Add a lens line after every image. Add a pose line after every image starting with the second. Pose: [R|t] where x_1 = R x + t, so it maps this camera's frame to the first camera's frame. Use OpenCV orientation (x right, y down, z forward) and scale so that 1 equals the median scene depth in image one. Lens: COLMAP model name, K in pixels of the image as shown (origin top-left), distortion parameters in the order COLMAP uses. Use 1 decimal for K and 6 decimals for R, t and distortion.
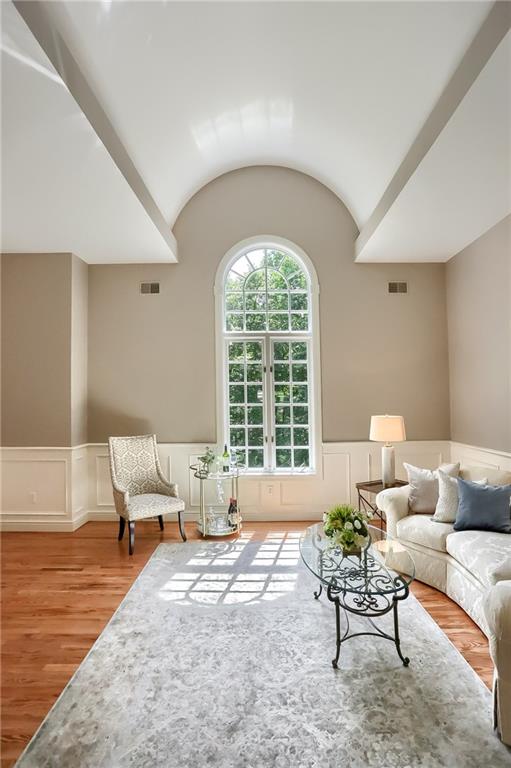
lens RADIAL K [[373.6, 0, 258.3], [0, 373.6, 389.4], [0, 0, 1]] dist [-0.007116, -0.000188]
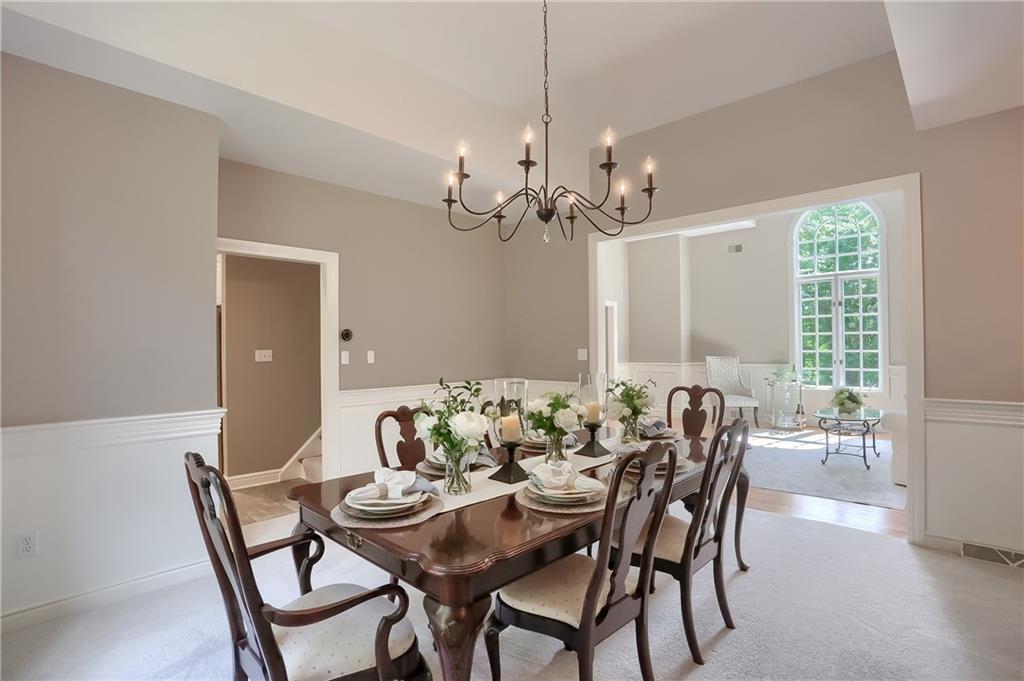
lens RADIAL K [[498.2, 0, 518.2], [0, 498.2, 345.5], [0, 0, 1]] dist [-0.007116, -0.000188]
pose [[0.733335, -0.001557, -0.679866, 0.358524], [0.019511, 0.999634, 0.018756, 0.029900], [0.679587, -0.027019, 0.733097, -0.863177]]
